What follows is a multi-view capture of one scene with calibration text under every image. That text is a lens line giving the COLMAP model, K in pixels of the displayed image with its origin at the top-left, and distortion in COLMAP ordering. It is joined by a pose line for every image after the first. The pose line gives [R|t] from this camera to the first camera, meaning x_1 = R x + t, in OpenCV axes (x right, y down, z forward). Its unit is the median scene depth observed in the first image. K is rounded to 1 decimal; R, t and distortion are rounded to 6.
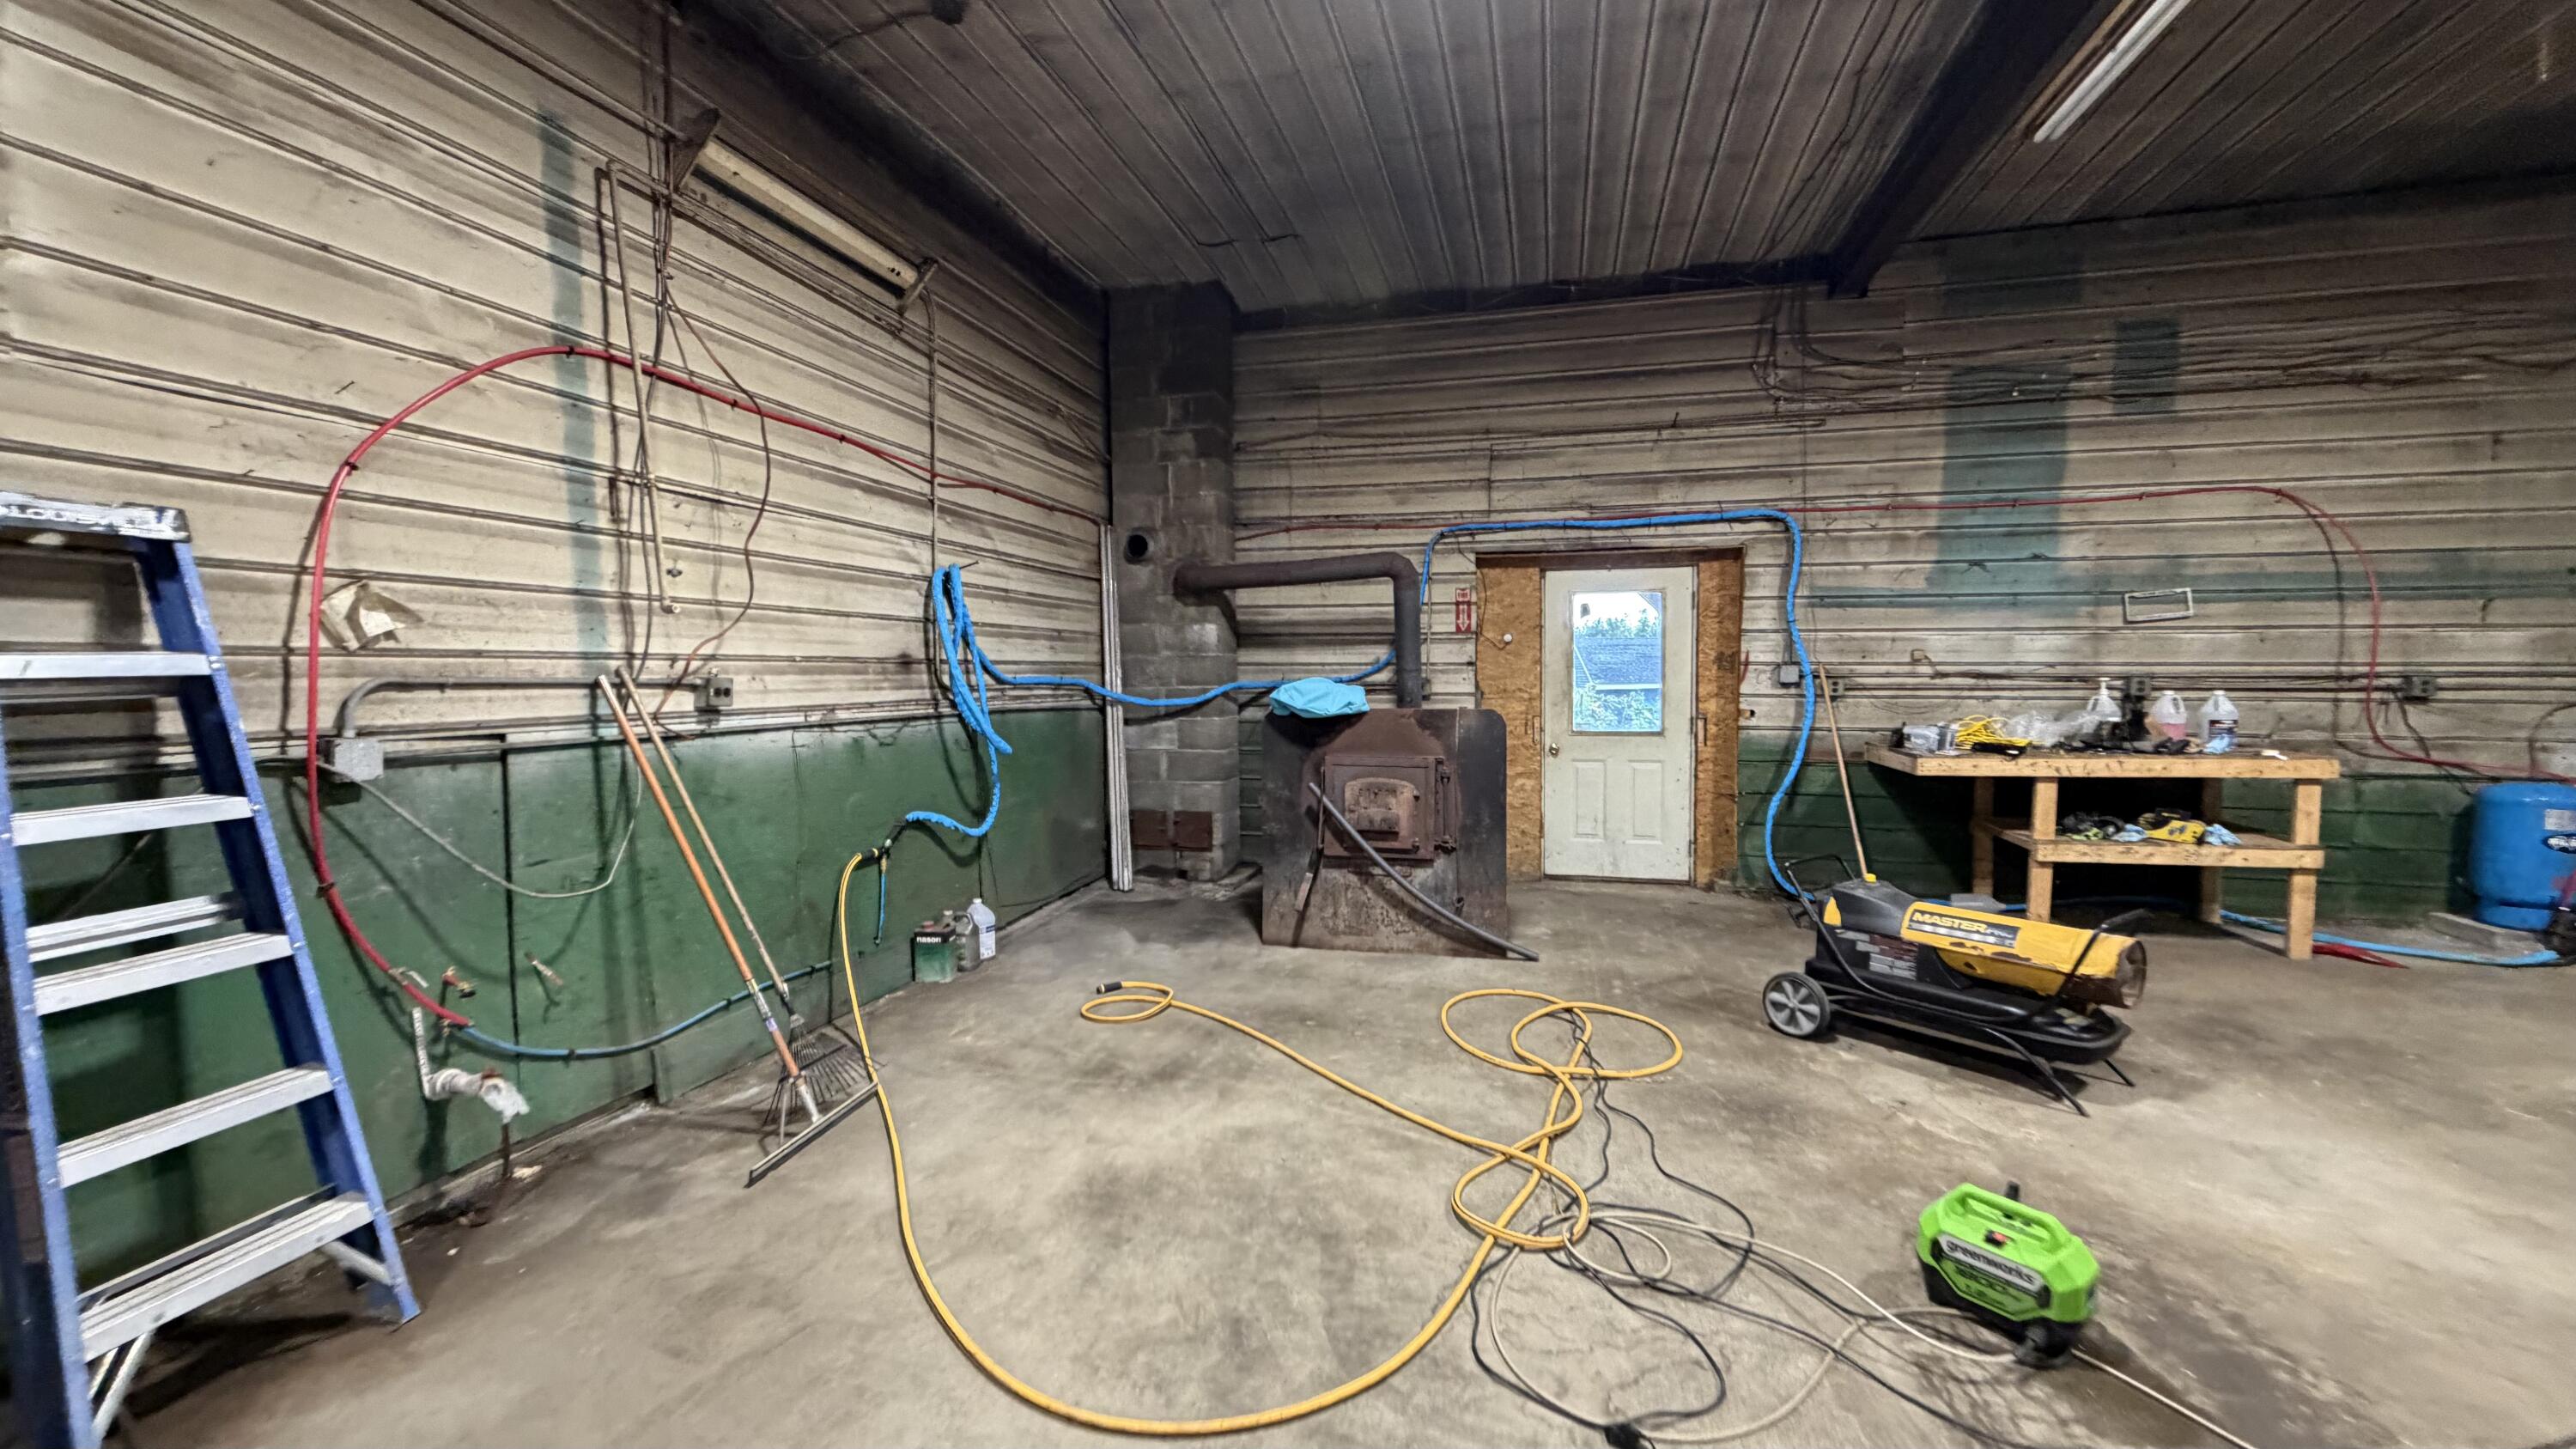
lens RADIAL K [[1025.5, 0, 1282.6], [0, 1025.5, 727.0], [0, 0, 1]] dist [0.001468, -0.000124]
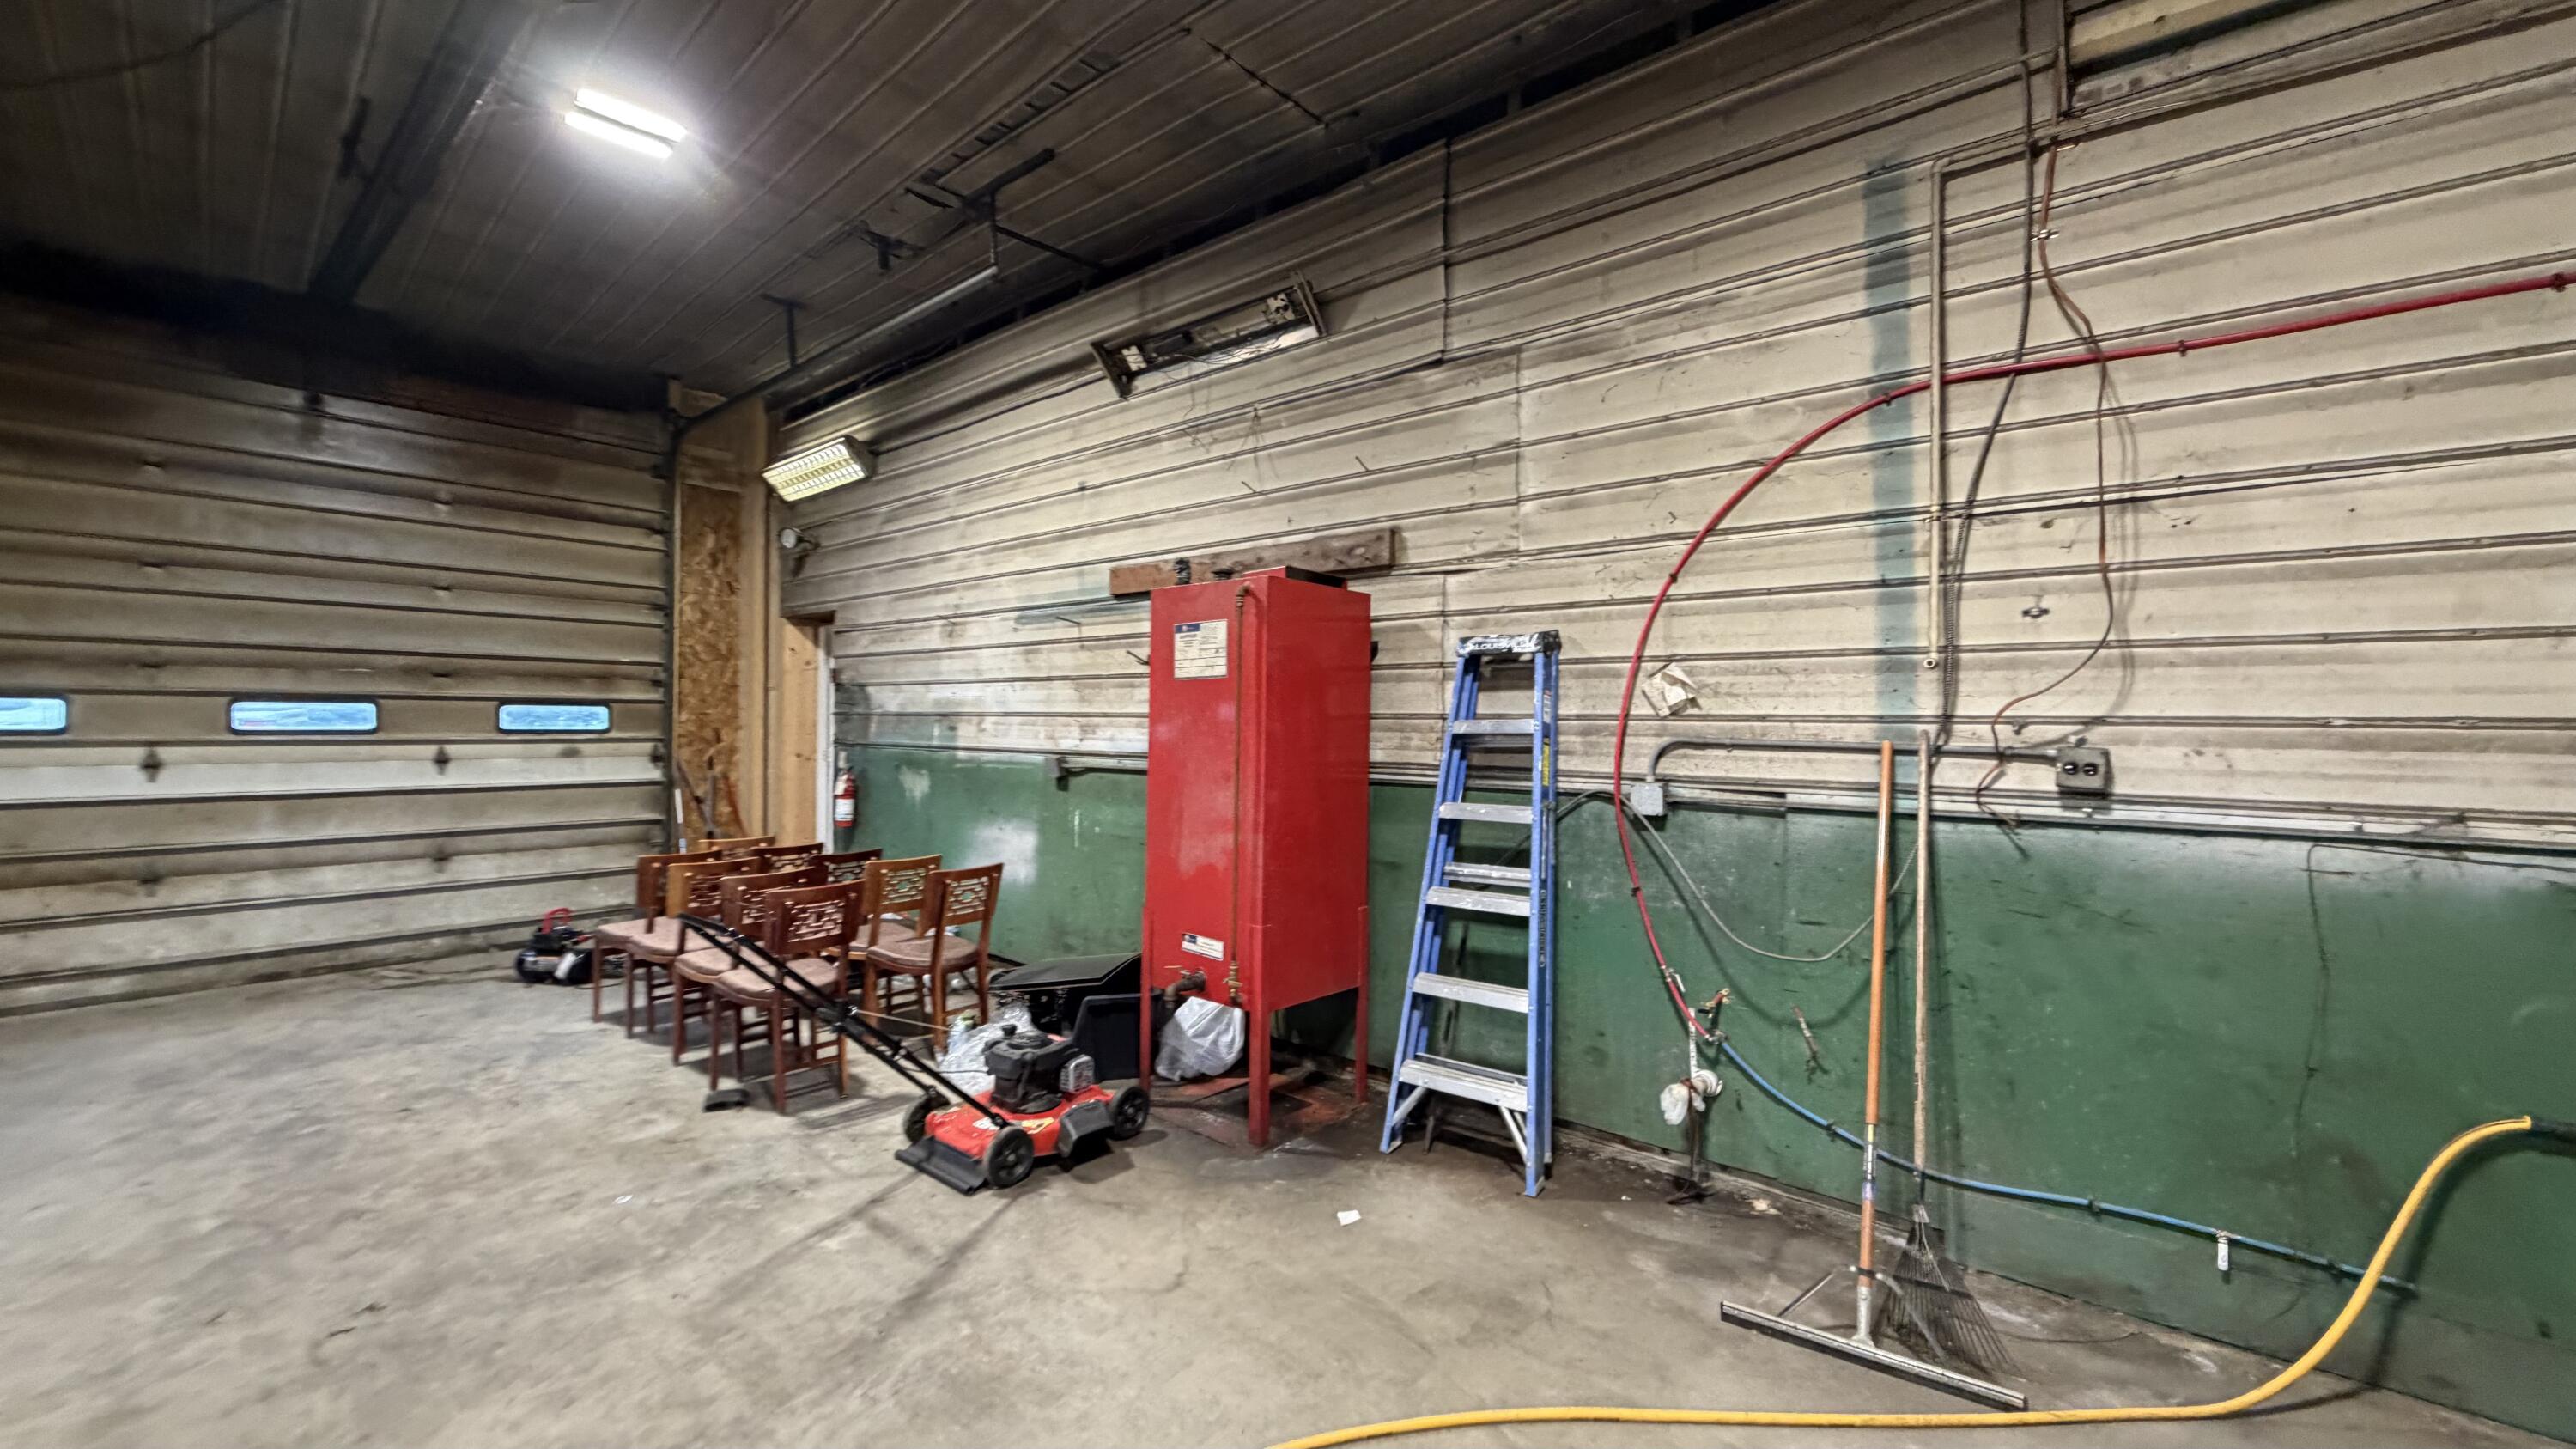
lens RADIAL K [[1025.5, 0, 1282.6], [0, 1025.5, 722.4], [0, 0, 1]] dist [0.001468, -0.000124]
pose [[-0.433620, 0.006326, -0.901074, 0.243791], [-0.054397, 0.997968, 0.033183, -0.041650], [0.899452, 0.063405, -0.432395, 0.561053]]
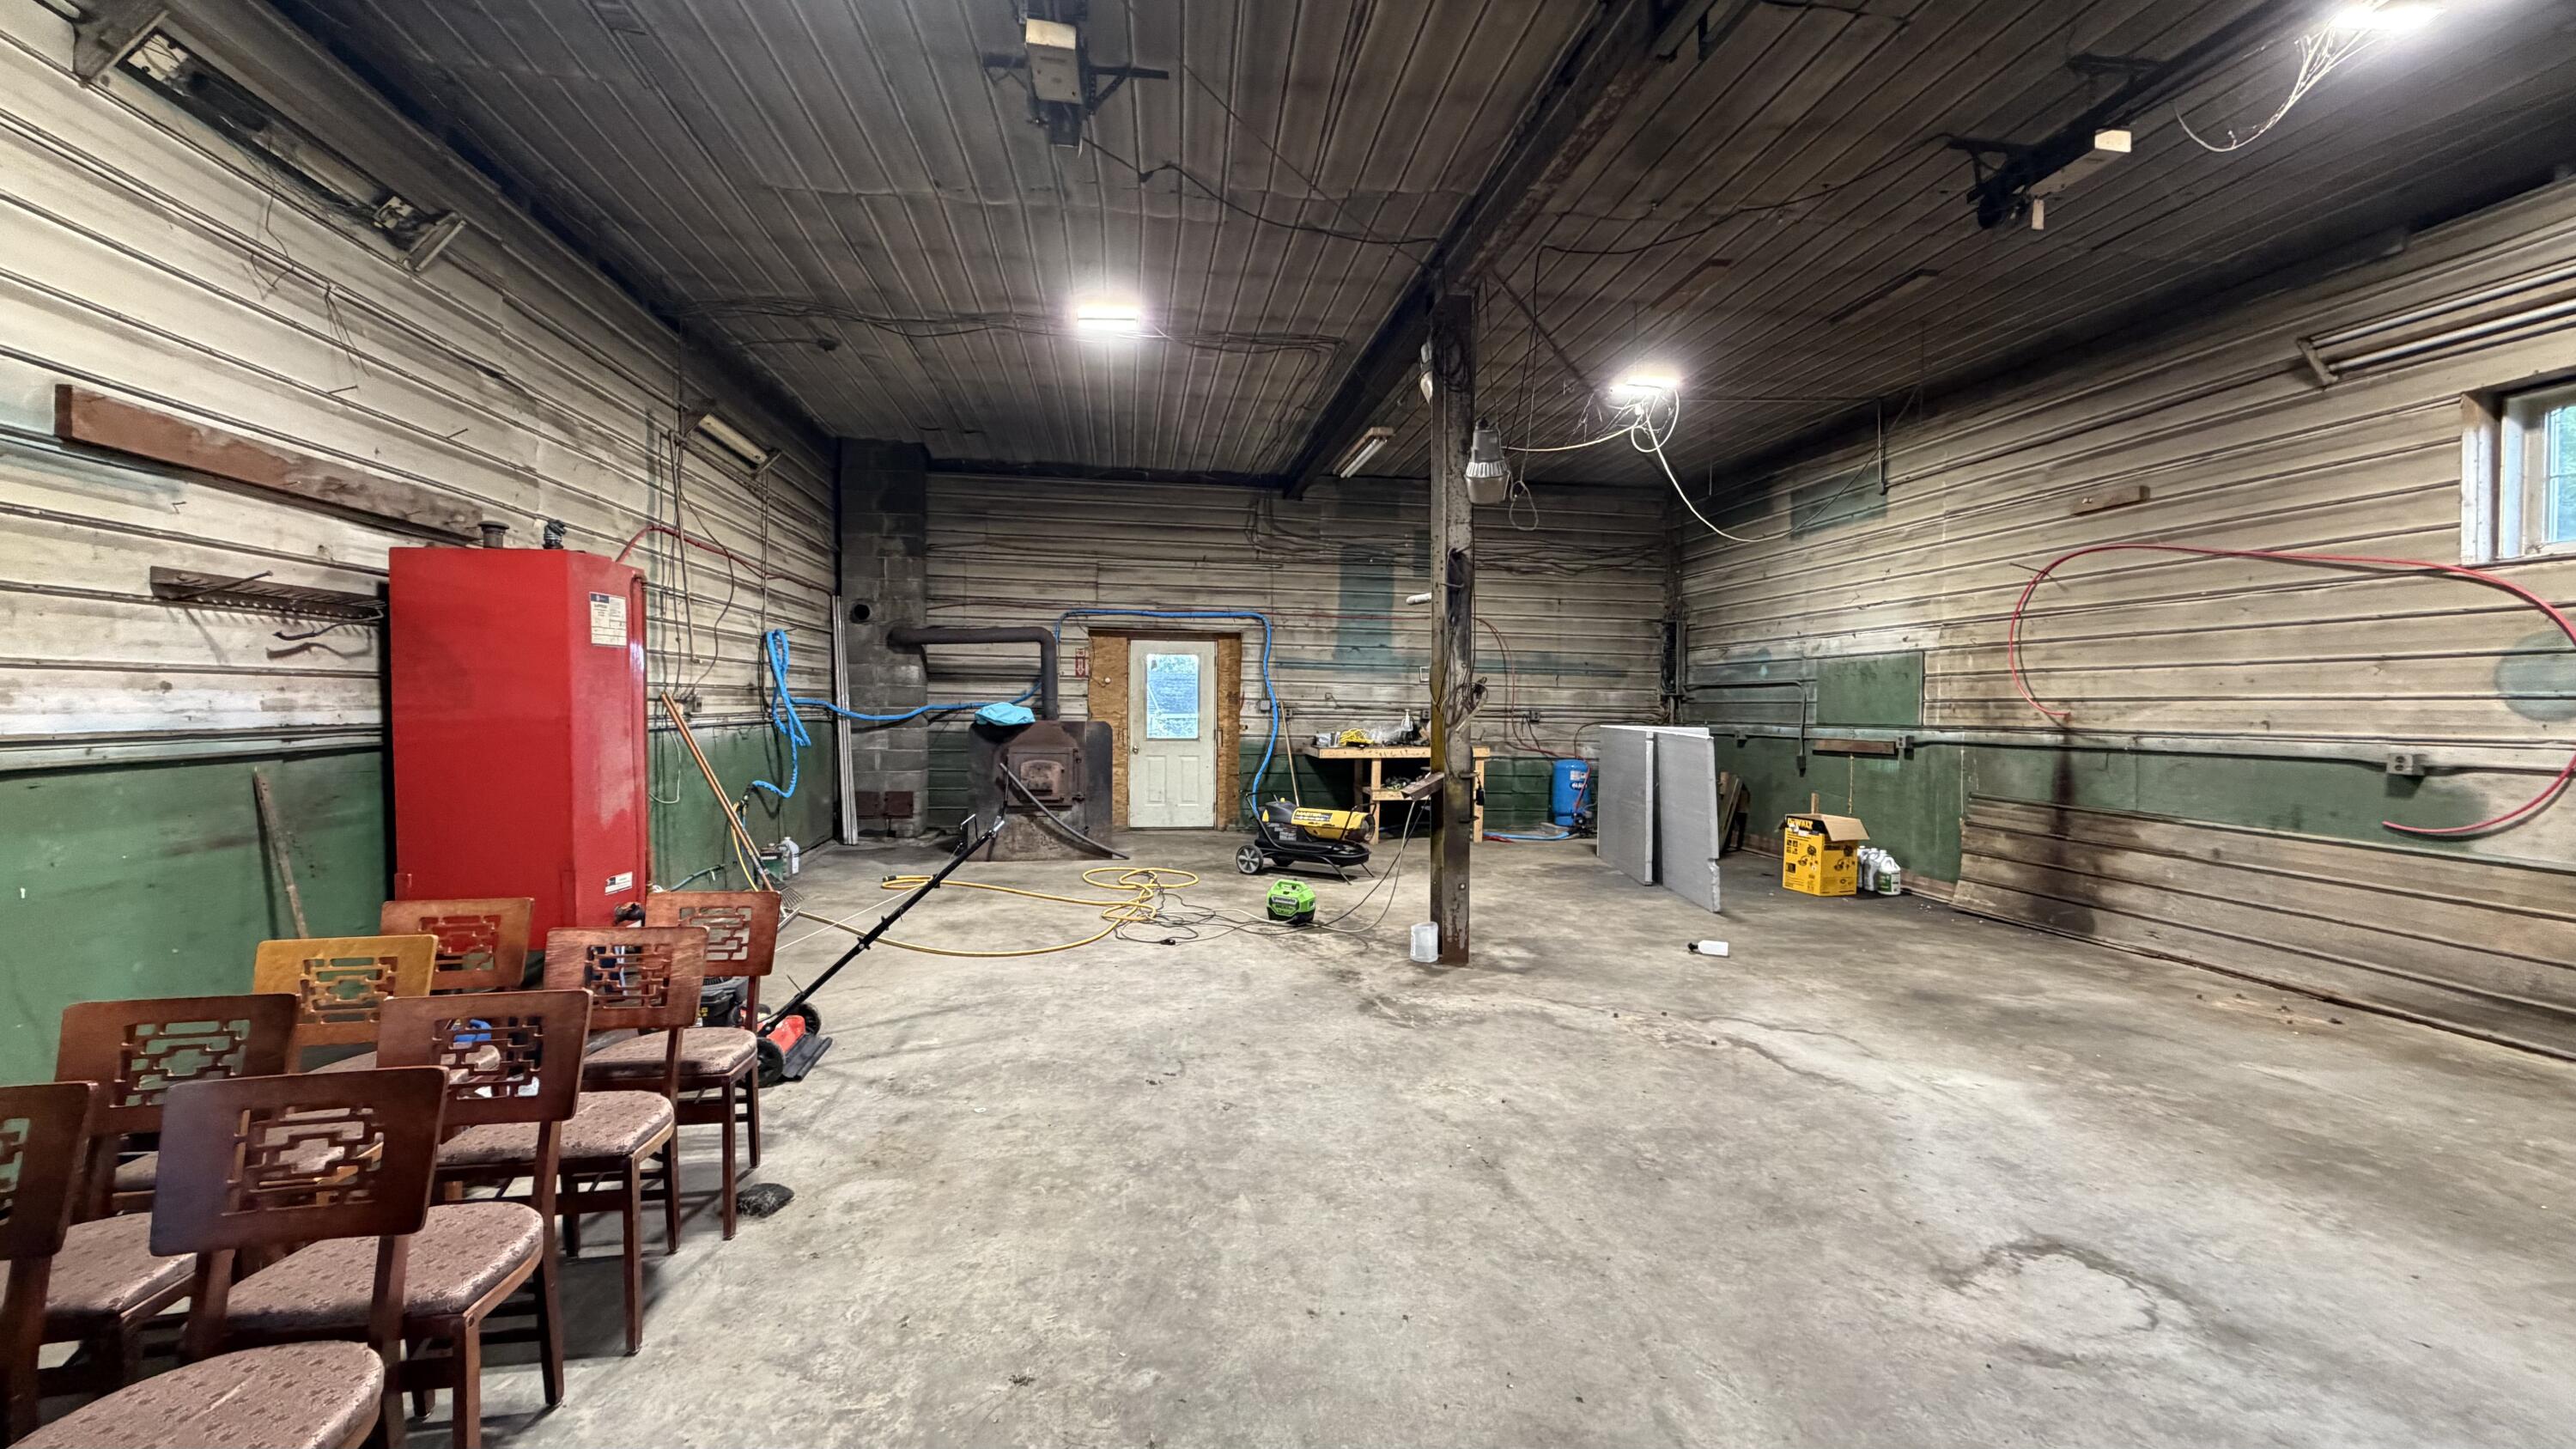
lens RADIAL K [[1025.5, 0, 1281.4], [0, 1025.5, 724.9], [0, 0, 1]] dist [0.001468, -0.000124]
pose [[0.916906, 0.007972, 0.399023, -0.225672], [0.004453, 0.999534, -0.030202, 0.043323], [-0.399078, 0.029469, 0.916443, -0.762262]]
